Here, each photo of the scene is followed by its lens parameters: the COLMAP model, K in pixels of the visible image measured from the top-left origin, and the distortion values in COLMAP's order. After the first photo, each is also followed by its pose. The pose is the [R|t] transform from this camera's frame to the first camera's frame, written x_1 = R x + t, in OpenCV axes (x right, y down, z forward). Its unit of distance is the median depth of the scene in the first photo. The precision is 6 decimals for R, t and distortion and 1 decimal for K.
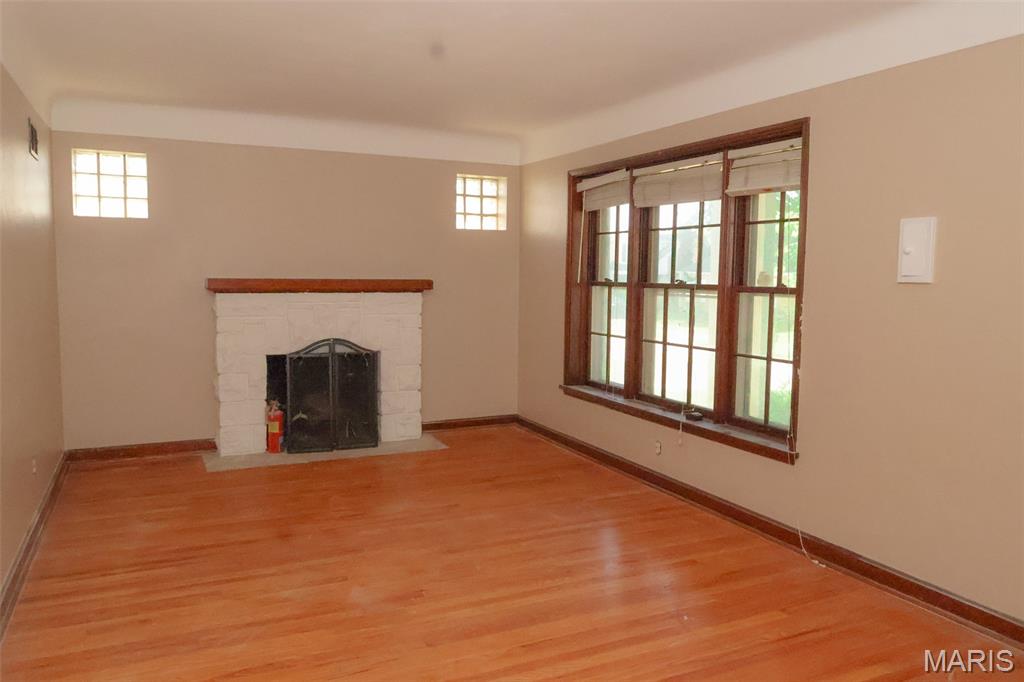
lens RADIAL K [[754.6, 0, 512.0], [0, 754.6, 341.0], [0, 0, 1]] dist [-0.003022, -0.005784]
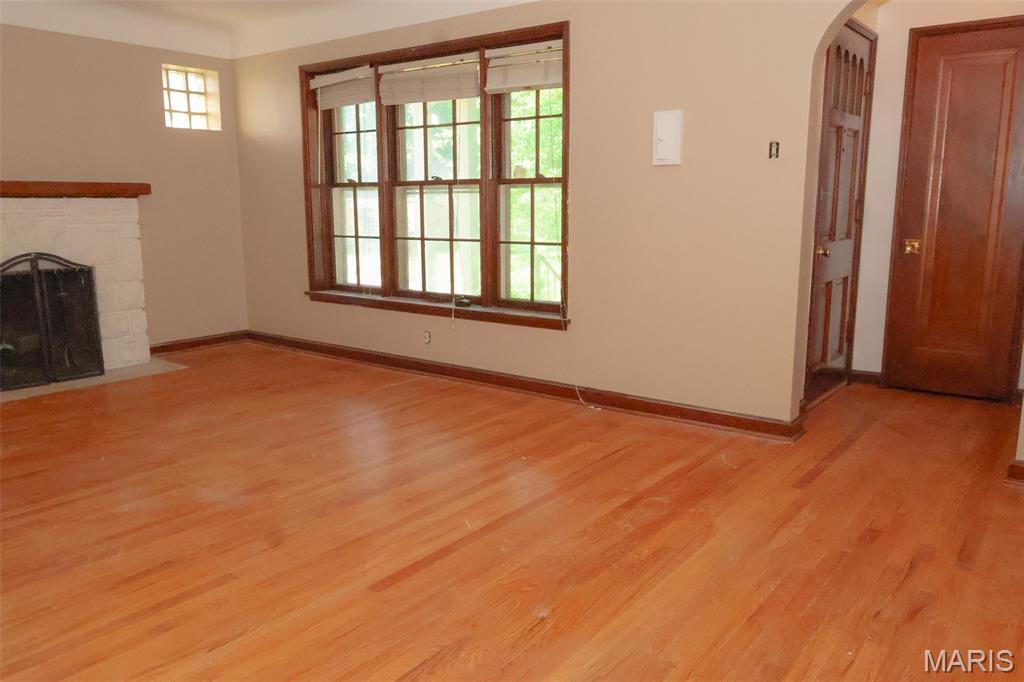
lens RADIAL K [[772.7, 0, 512.0], [0, 772.7, 341.0], [0, 0, 1]] dist [-0.003560, -0.004962]
pose [[0.890803, -0.095038, 0.444339, -0.178305], [0.055642, 0.993338, 0.100913, 0.042994], [-0.450969, -0.065170, 0.890157, -0.017296]]
